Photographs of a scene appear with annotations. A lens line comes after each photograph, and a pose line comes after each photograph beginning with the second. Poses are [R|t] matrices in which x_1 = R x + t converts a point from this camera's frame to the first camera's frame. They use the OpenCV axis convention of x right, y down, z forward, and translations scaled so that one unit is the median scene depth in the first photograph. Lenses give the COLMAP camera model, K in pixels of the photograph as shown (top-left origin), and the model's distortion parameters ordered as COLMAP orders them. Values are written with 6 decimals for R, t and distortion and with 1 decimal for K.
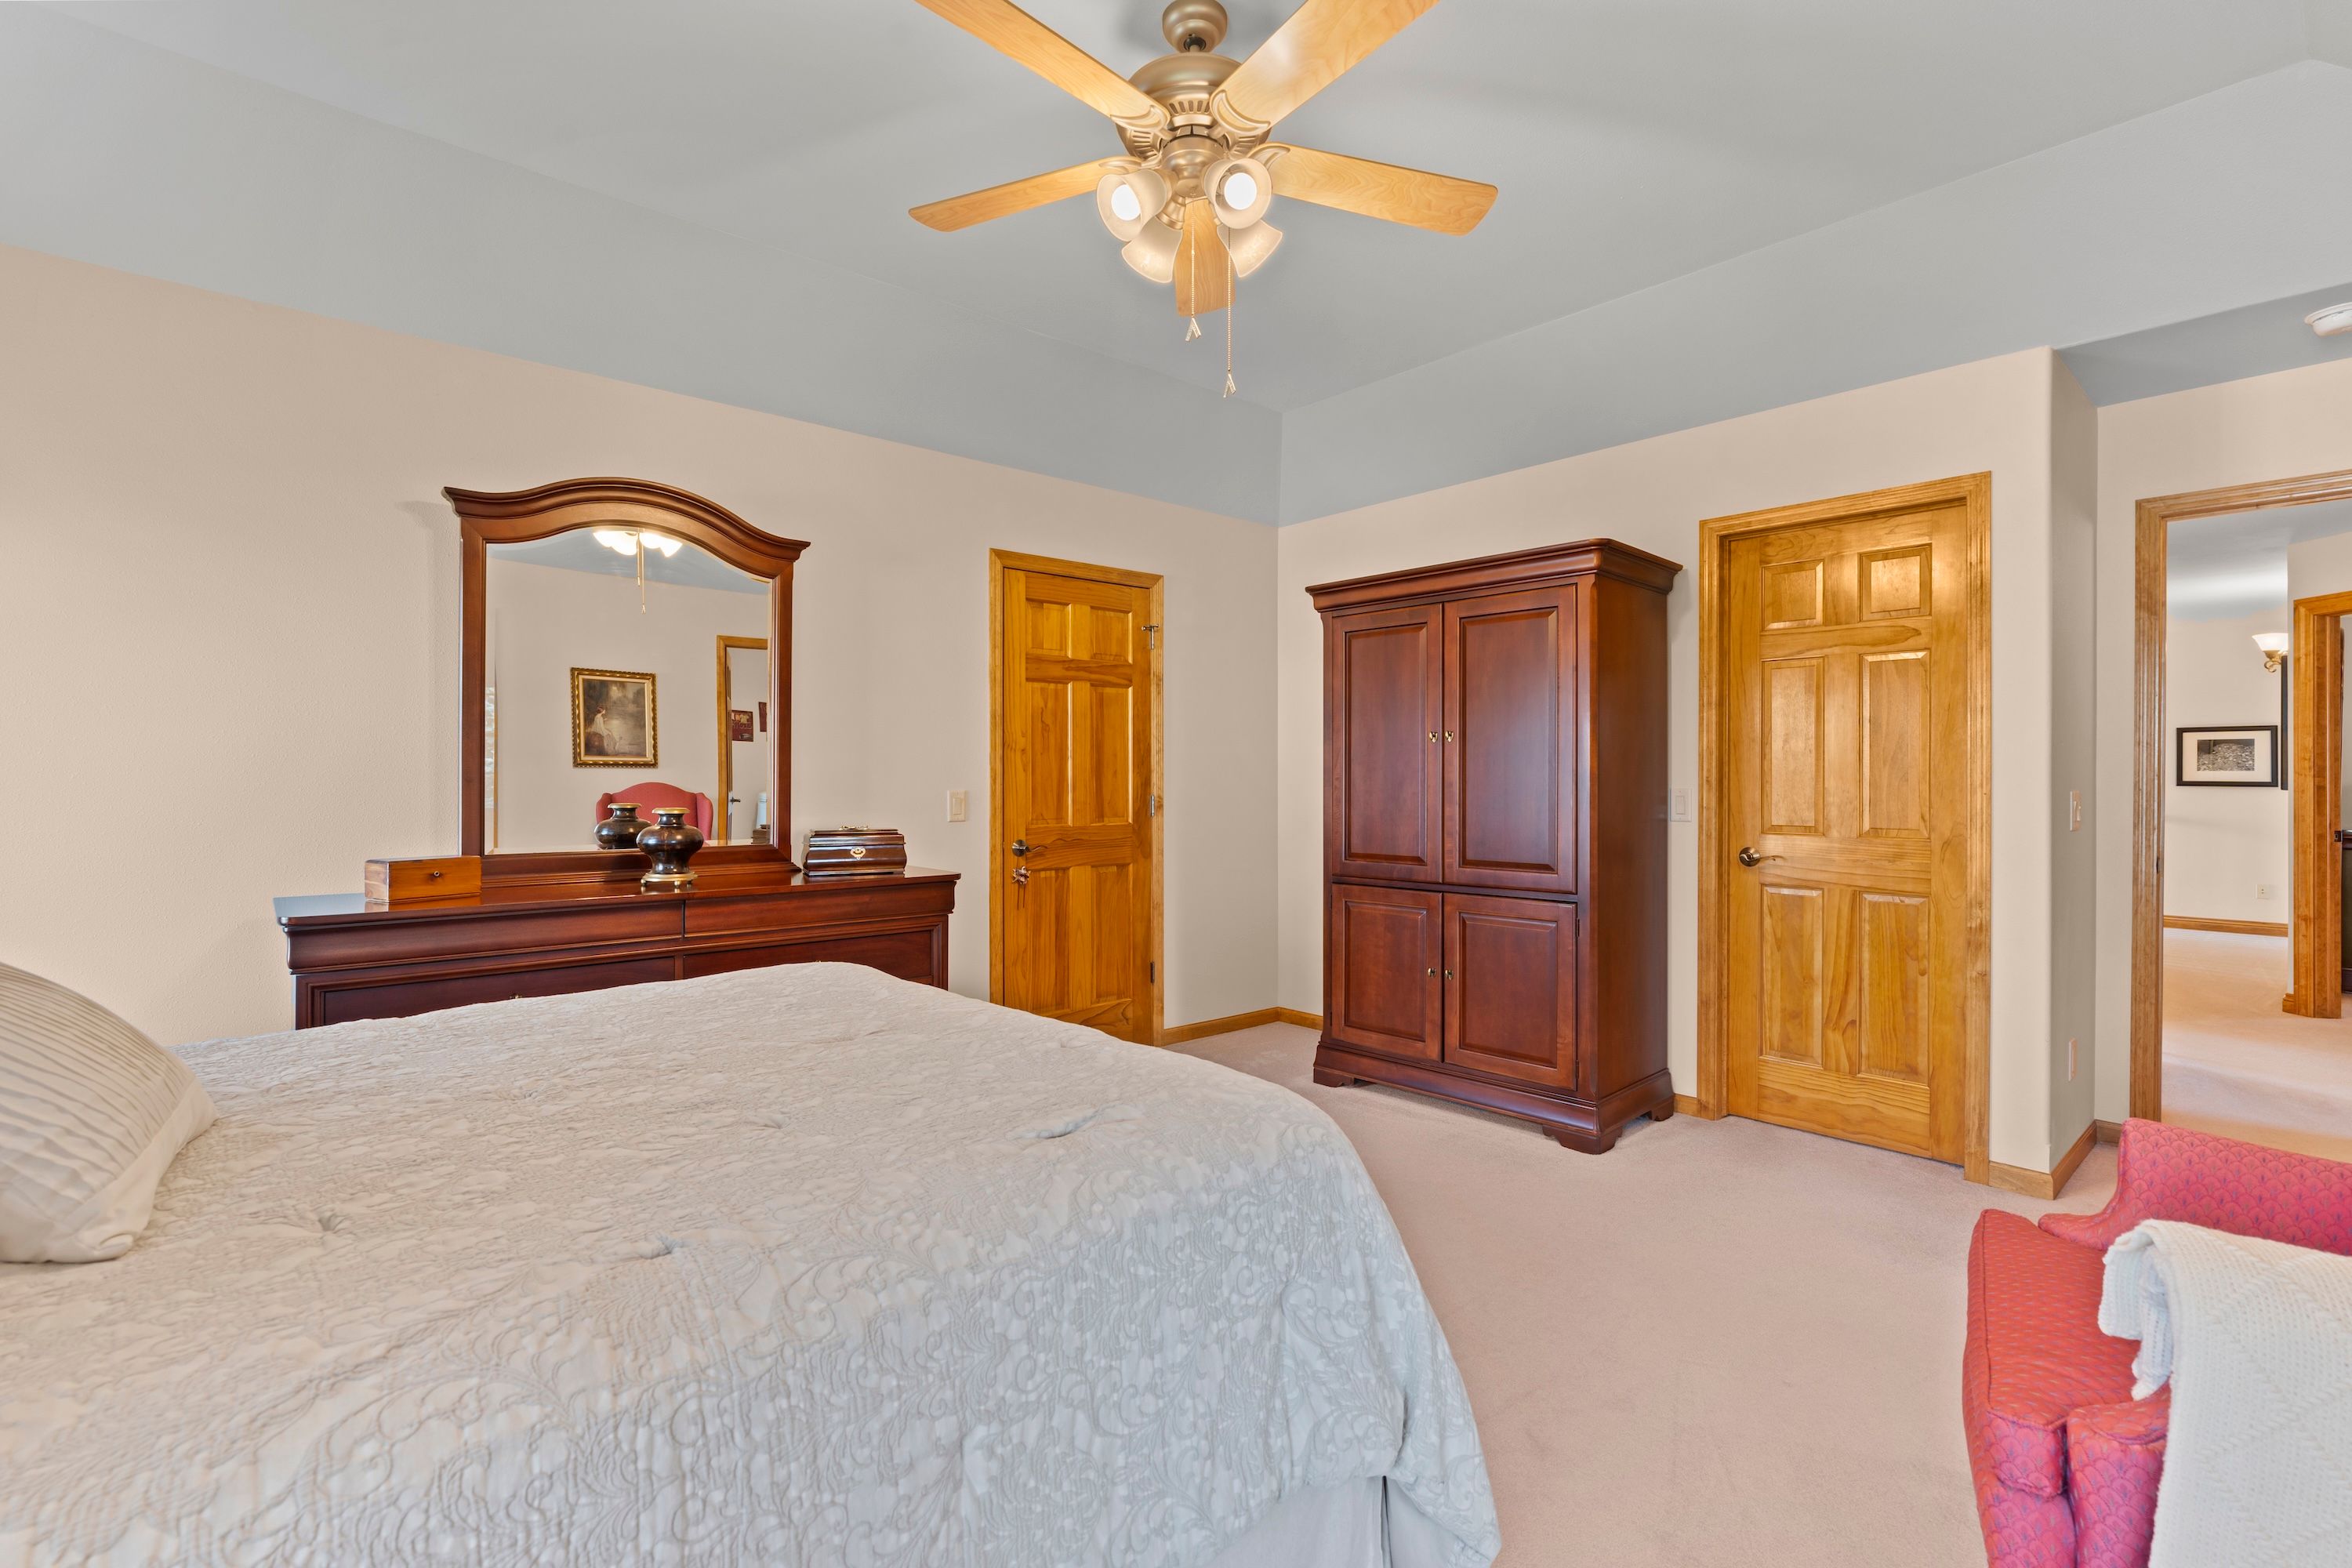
lens RADIAL K [[1061.7, 0, 1180.1], [0, 1061.7, 779.4], [0, 0, 1]] dist [-0.015795, 0.005379]
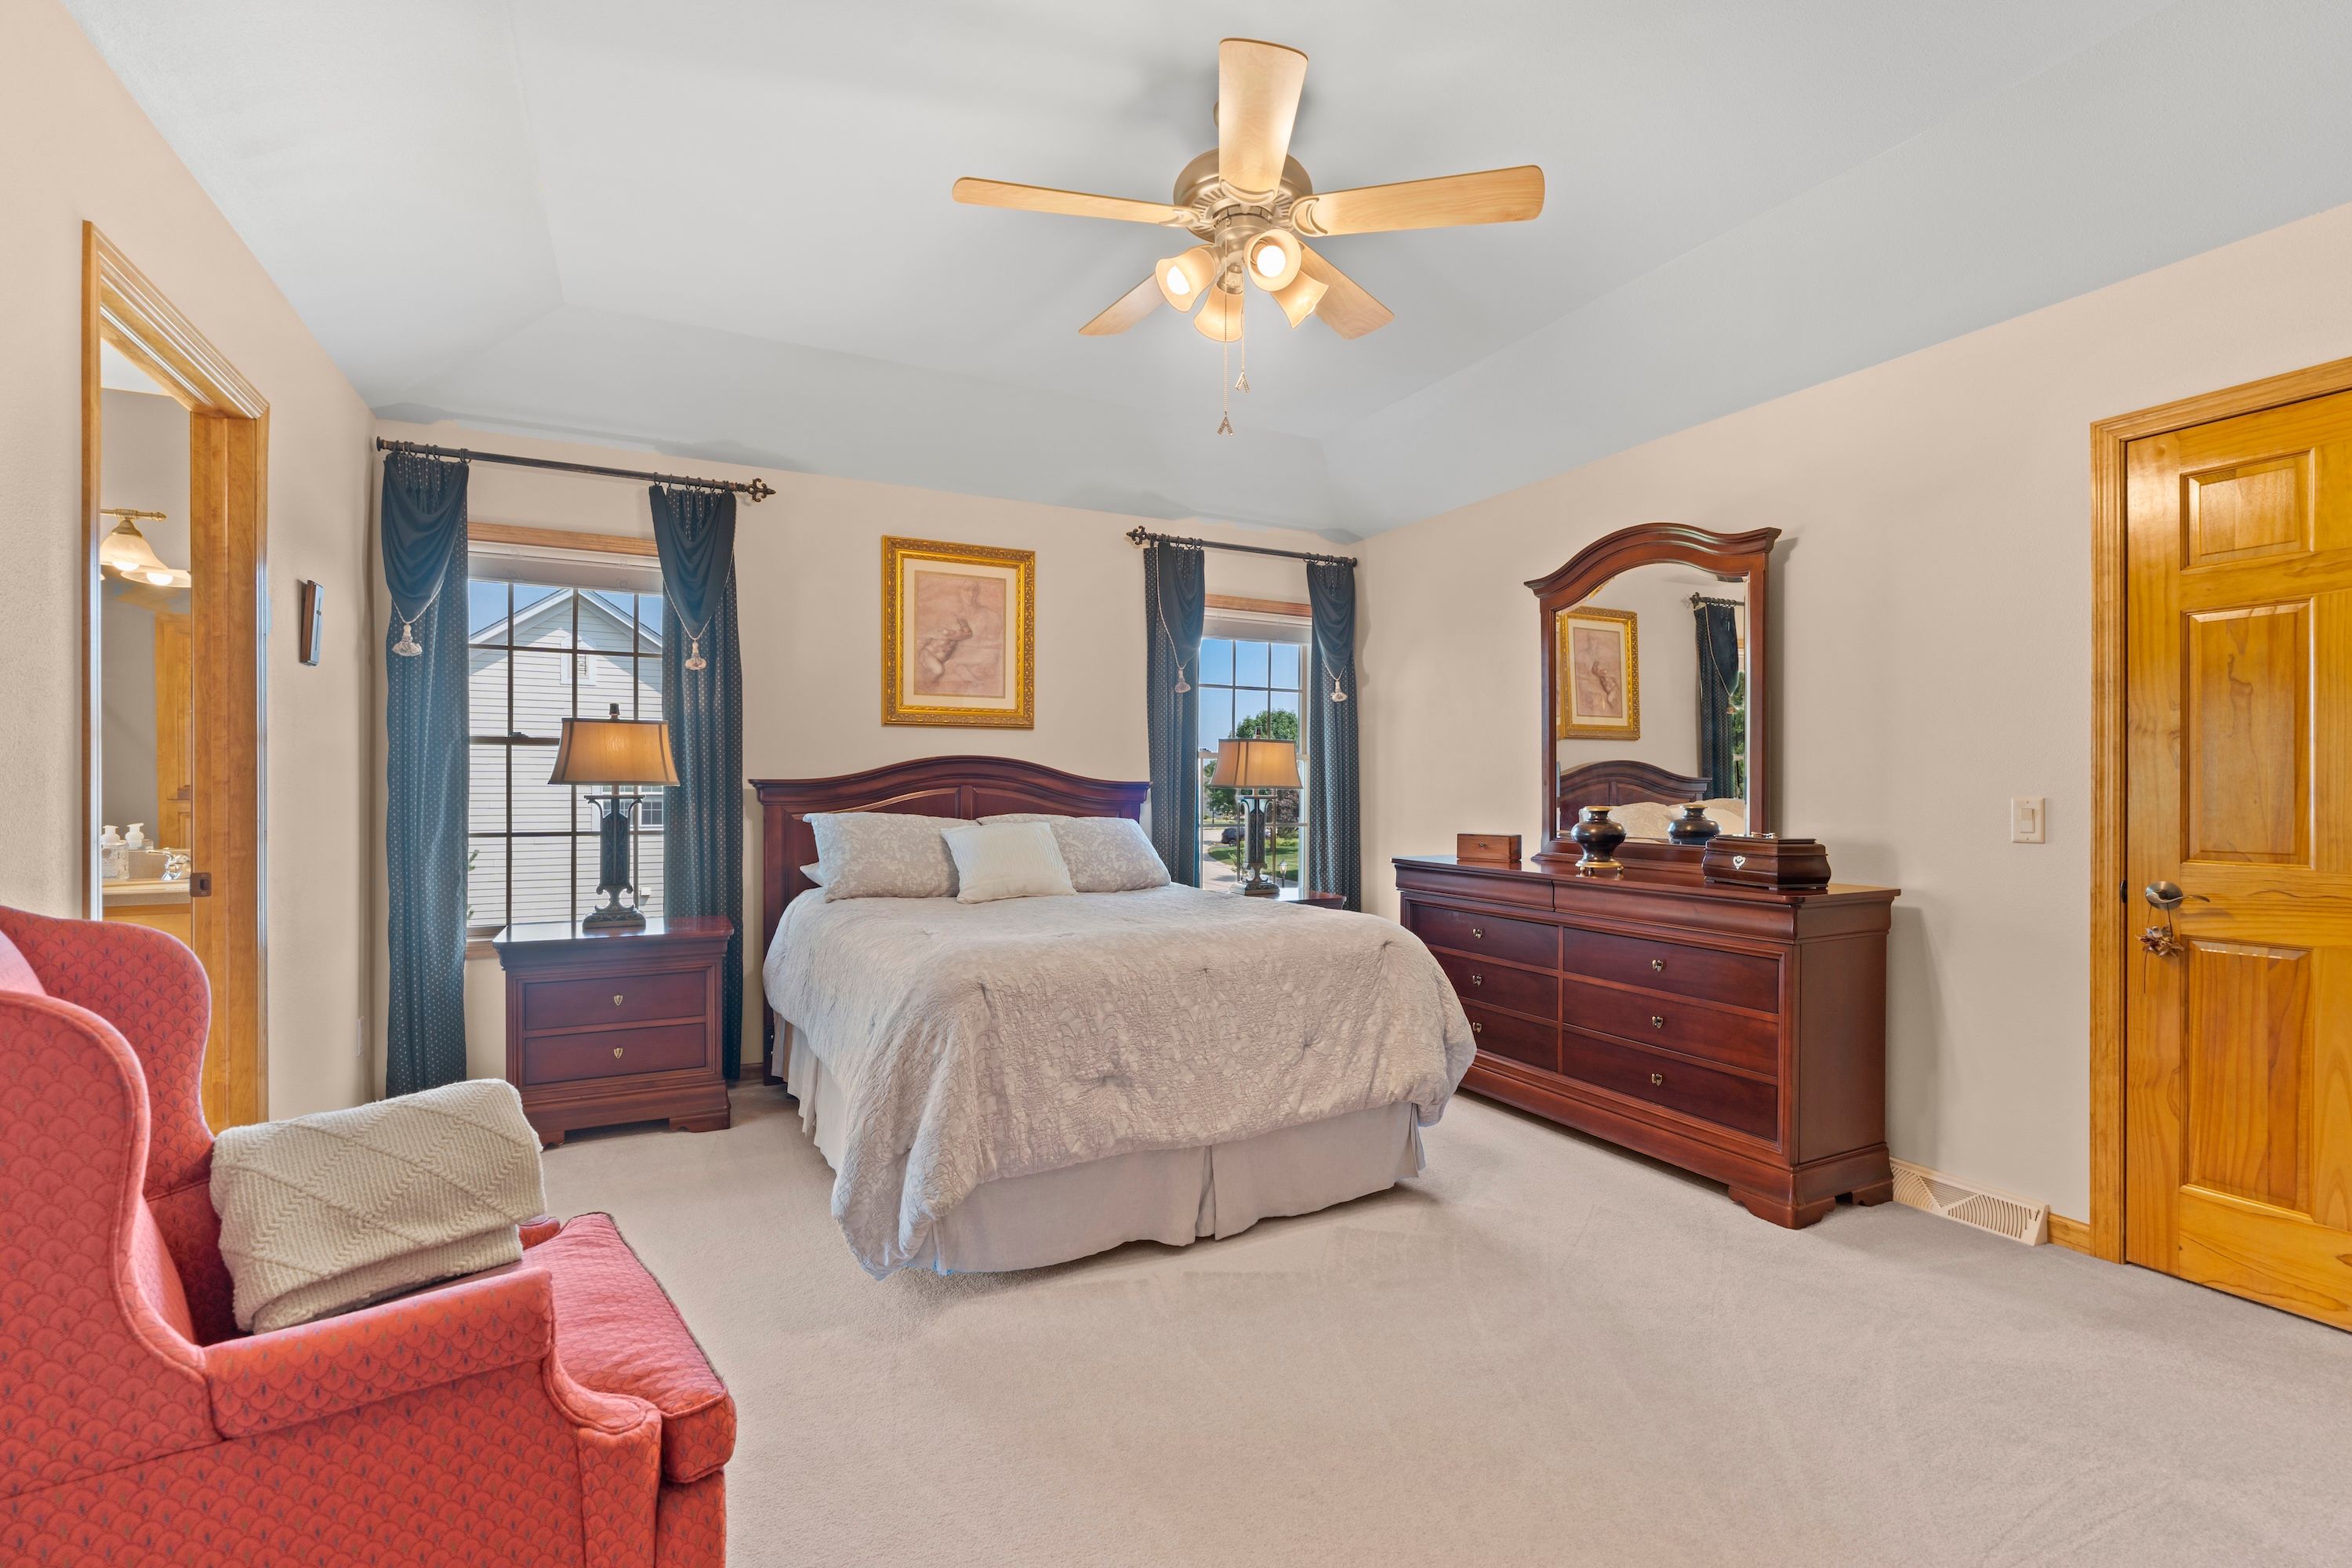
lens RADIAL K [[1050.8, 0, 1176.0], [0, 1050.8, 784.0], [0, 0, 1]] dist [-0.015326, 0.000150]
pose [[-0.260492, -0.001659, -0.965475, 0.663616], [-0.000650, 0.999999, -0.001543, 0.003228], [0.965476, 0.000225, -0.260493, 0.723339]]
